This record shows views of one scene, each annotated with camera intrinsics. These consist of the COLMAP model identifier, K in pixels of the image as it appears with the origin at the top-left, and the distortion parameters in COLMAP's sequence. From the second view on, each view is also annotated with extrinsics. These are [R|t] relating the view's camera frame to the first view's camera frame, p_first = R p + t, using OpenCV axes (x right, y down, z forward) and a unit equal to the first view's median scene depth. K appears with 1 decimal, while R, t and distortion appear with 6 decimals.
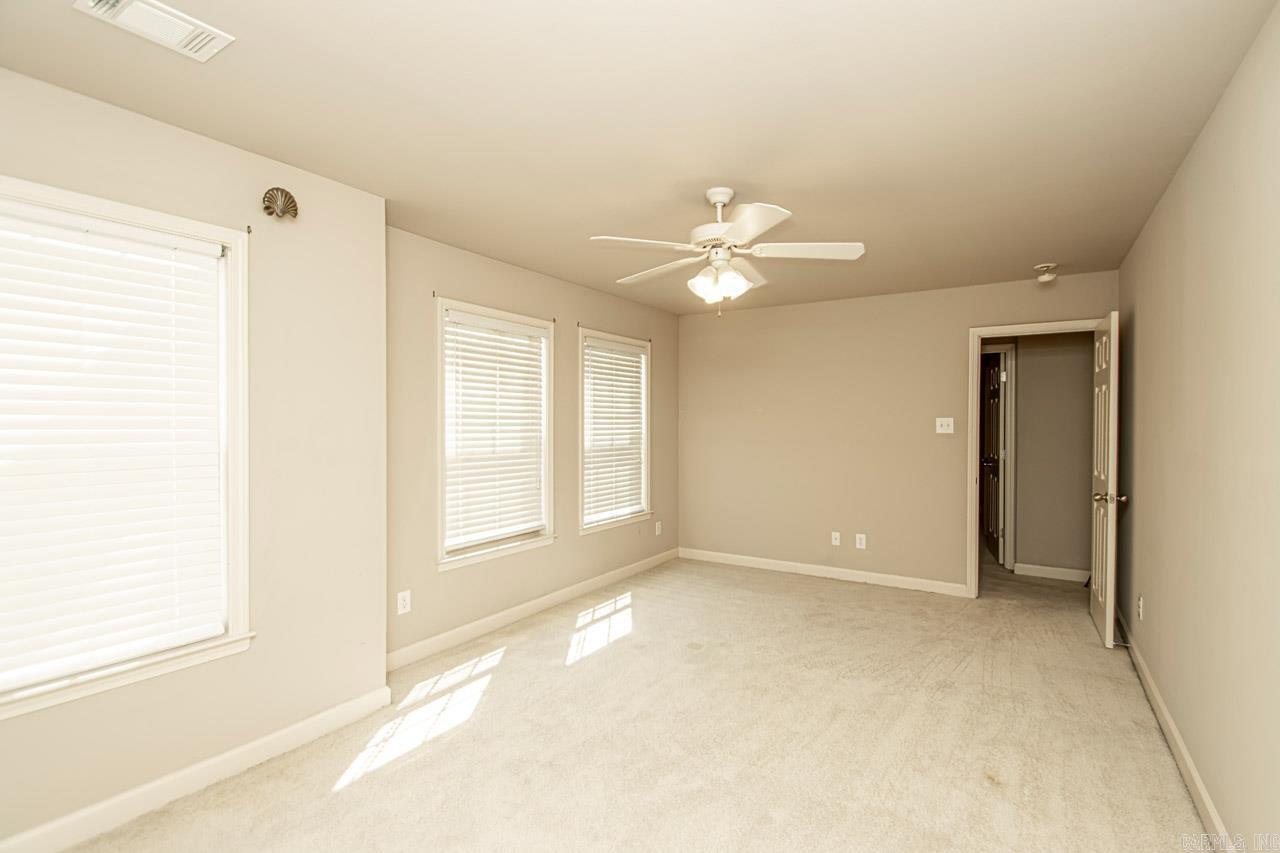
lens RADIAL K [[593.6, 0, 645.8], [0, 593.6, 431.7], [0, 0, 1]] dist [0.008118, -0.013559]
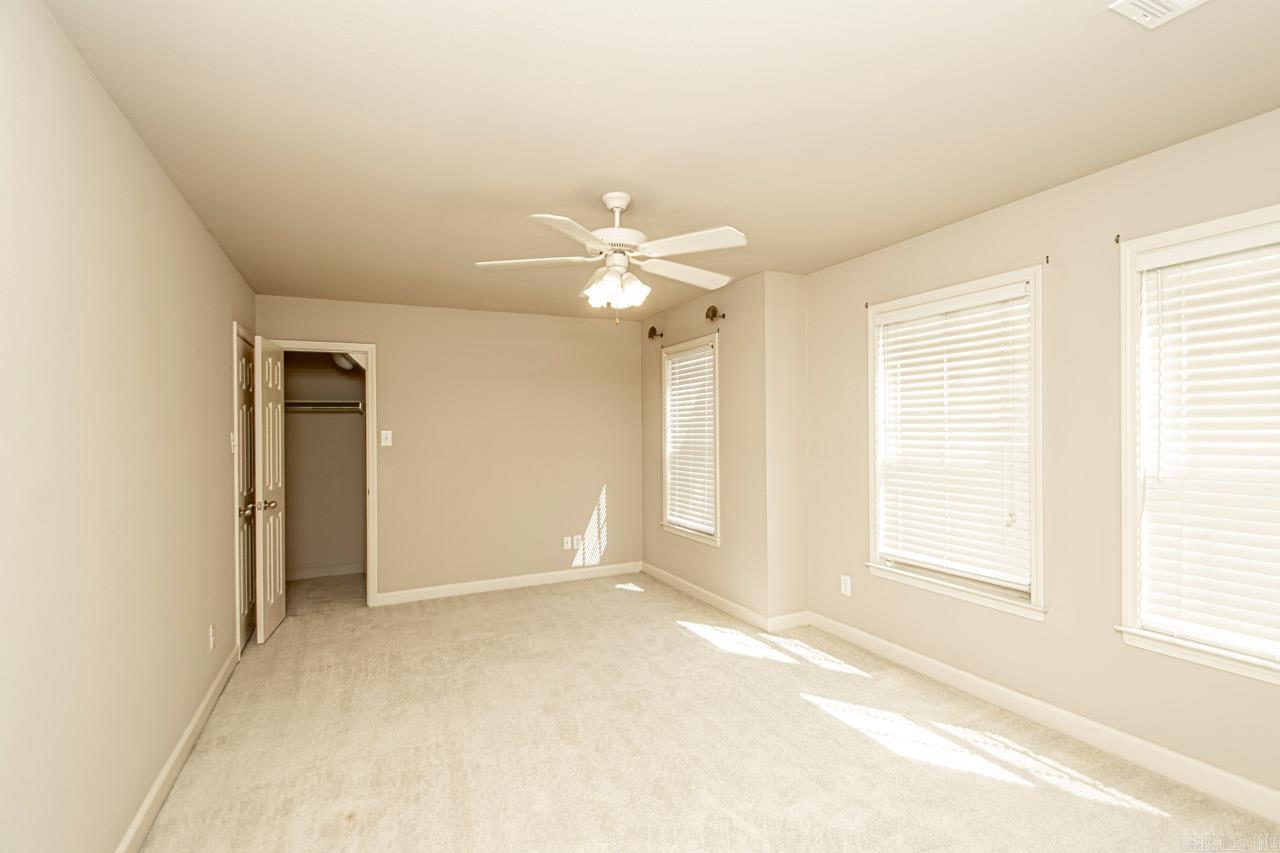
lens RADIAL K [[593.6, 0, 646.0], [0, 593.6, 426.6], [0, 0, 1]] dist [0.008118, -0.013559]
pose [[-0.533476, -0.012035, -0.845729, 0.684078], [-0.014563, 0.999881, -0.005043, -0.006628], [0.845690, 0.009626, -0.533588, 1.144806]]
